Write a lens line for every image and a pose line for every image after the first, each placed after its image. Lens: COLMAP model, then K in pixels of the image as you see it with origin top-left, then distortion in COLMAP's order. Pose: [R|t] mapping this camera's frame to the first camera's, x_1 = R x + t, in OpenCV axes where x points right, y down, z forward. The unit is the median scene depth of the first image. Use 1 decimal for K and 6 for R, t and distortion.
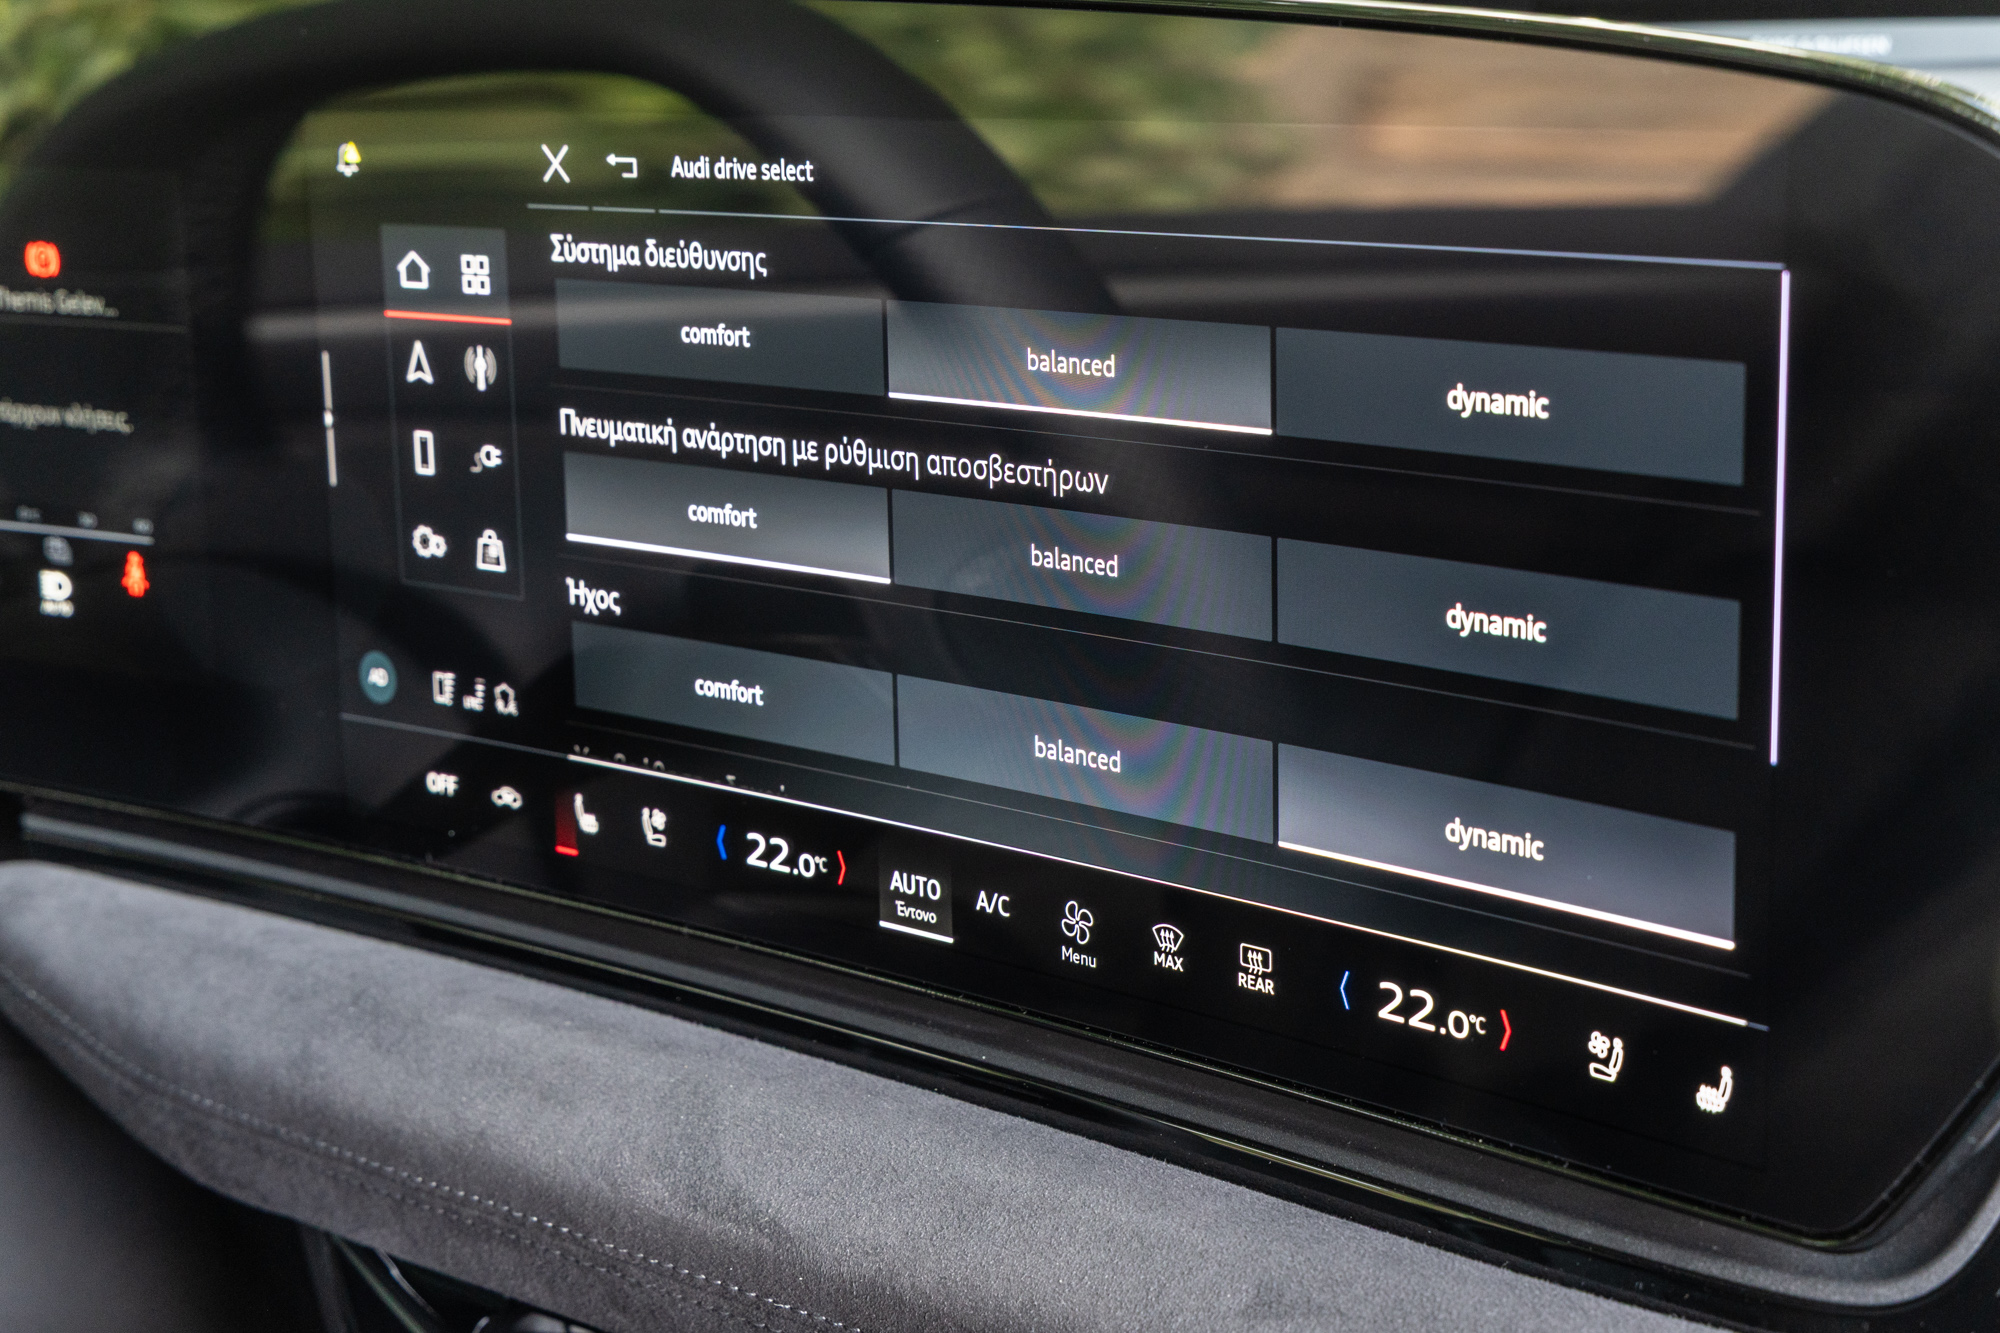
lens RADIAL K [[3370.3, 0, 1004.8], [0, 3370.3, 667.6], [0, 0, 1]] dist [0.053074, 0.000000]
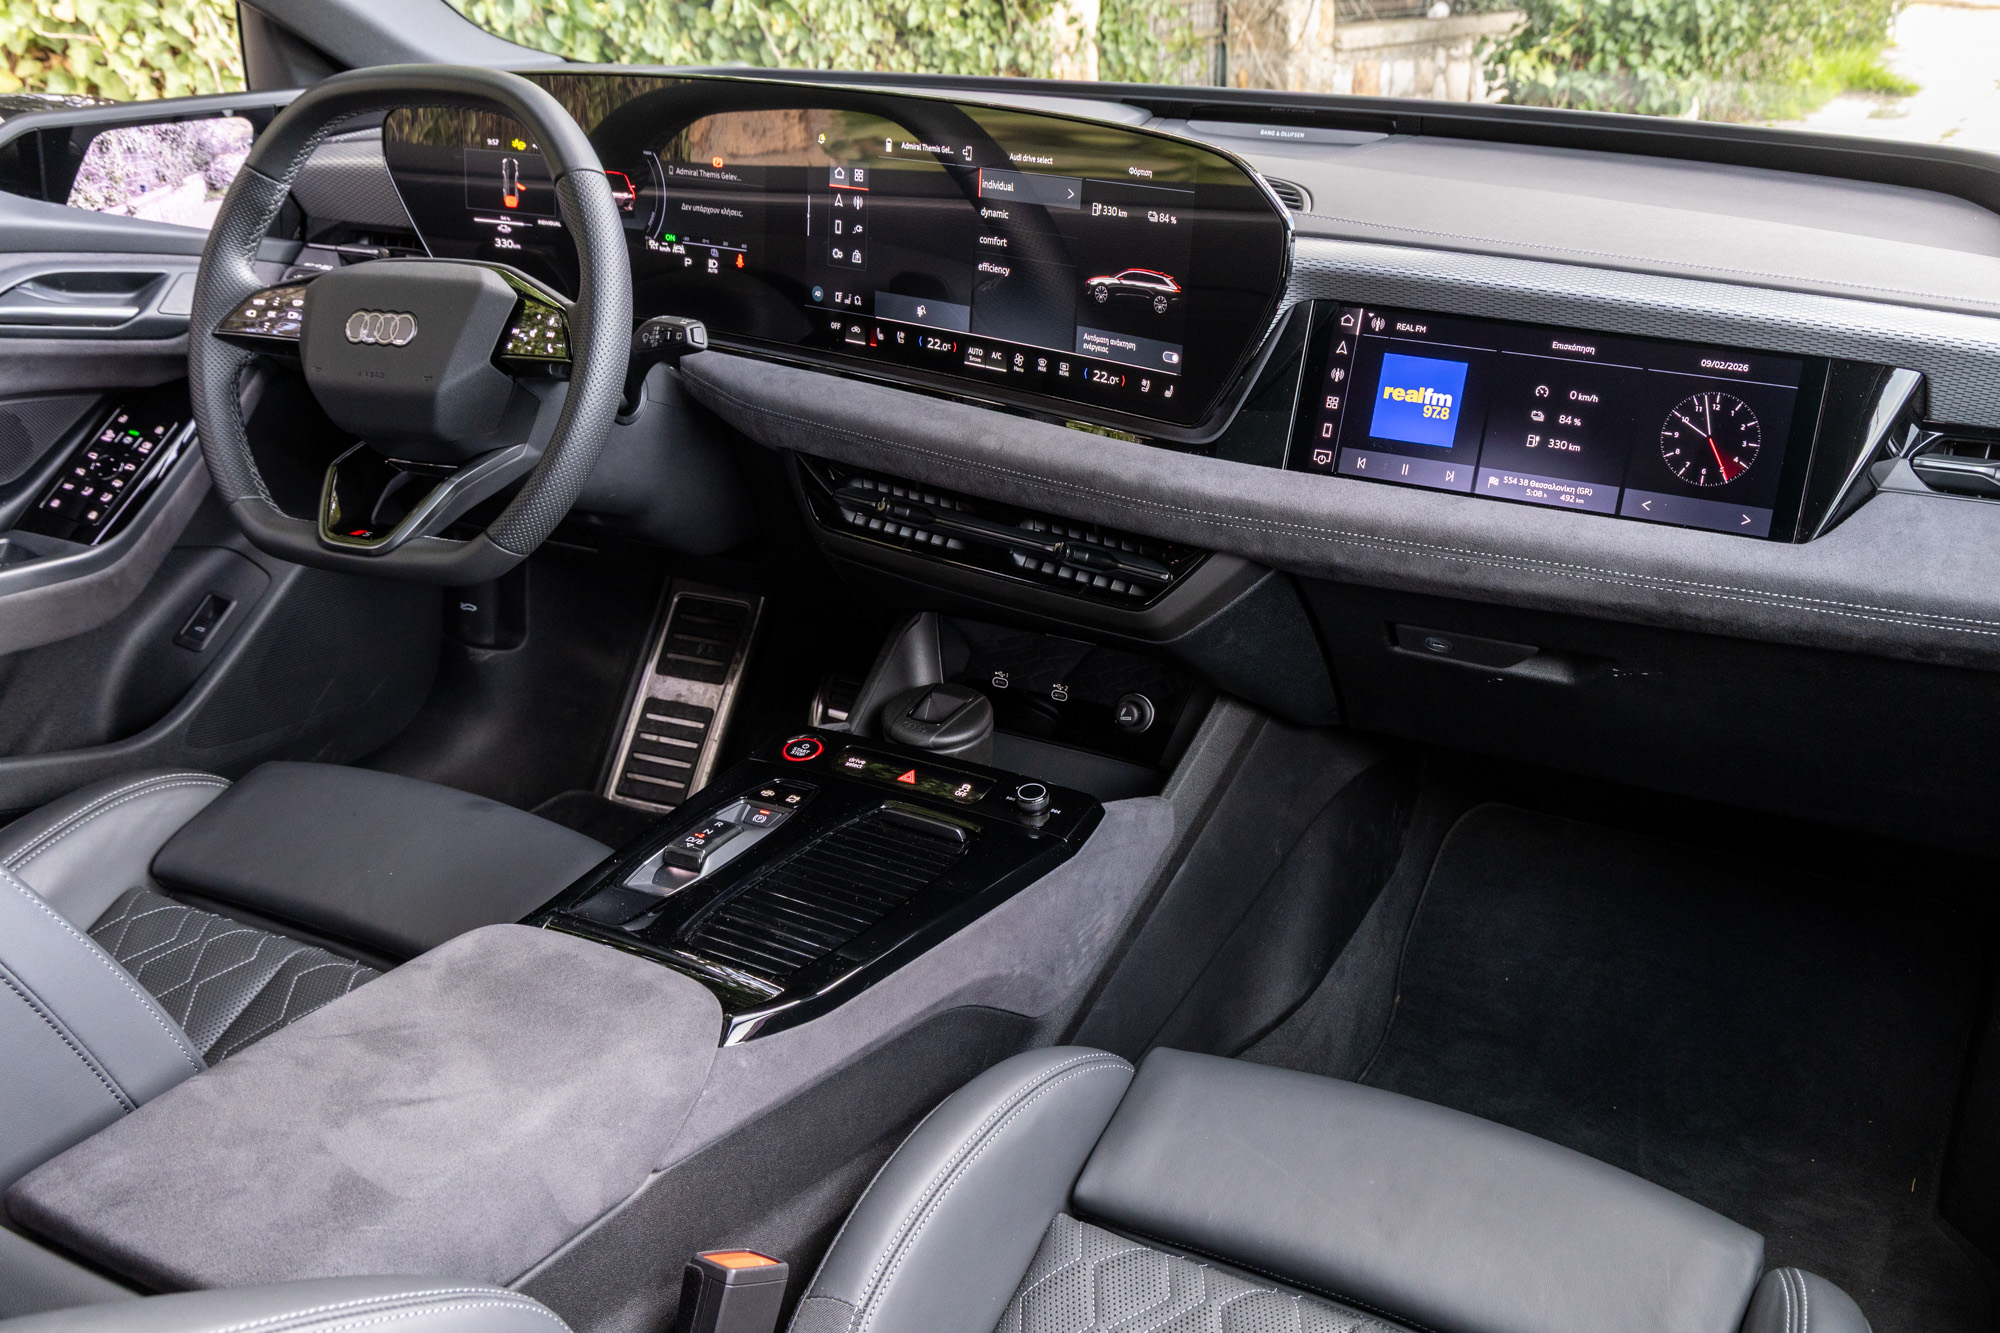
lens RADIAL K [[2009.3, 0, 993.1], [0, 2009.3, 664.2], [0, 0, 1]] dist [0.025821, 0.000000]
pose [[0.997790, 0.062077, 0.023681, -0.034086], [-0.064272, 0.992151, 0.107262, 0.149502], [-0.016837, -0.108547, 0.993949, -1.100920]]
